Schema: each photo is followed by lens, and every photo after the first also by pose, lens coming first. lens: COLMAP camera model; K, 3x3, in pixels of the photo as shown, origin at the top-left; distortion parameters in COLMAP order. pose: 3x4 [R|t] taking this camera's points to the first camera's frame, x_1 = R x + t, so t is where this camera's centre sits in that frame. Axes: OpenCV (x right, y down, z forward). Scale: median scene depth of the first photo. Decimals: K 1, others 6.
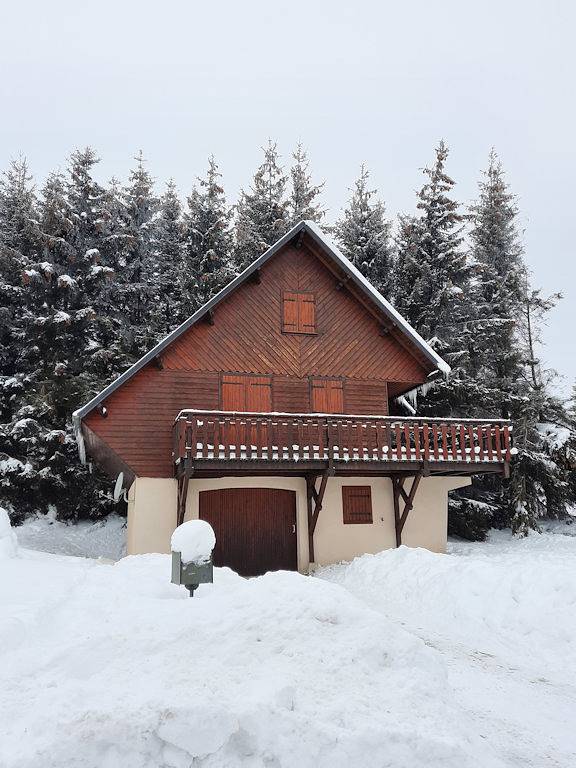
lens RADIAL K [[593.0, 0, 287.8], [0, 593.0, 382.9], [0, 0, 1]] dist [0.063328, -0.005460]
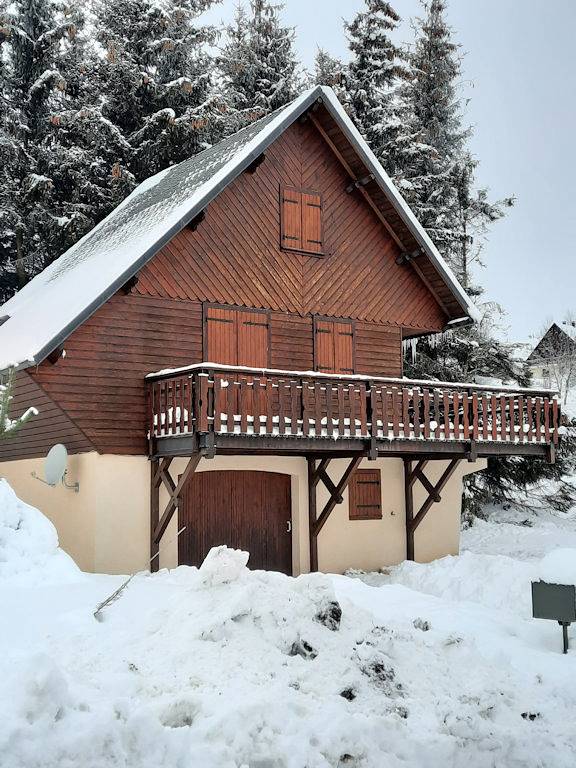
lens RADIAL K [[933.0, 0, 288.2], [0, 933.0, 384.1], [0, 0, 1]] dist [0.058207, 0.000000]
pose [[0.948952, 0.047848, 0.311772, -0.337012], [-0.082712, 0.991587, 0.099571, -0.038054], [-0.304384, -0.120276, 0.944925, -0.049803]]
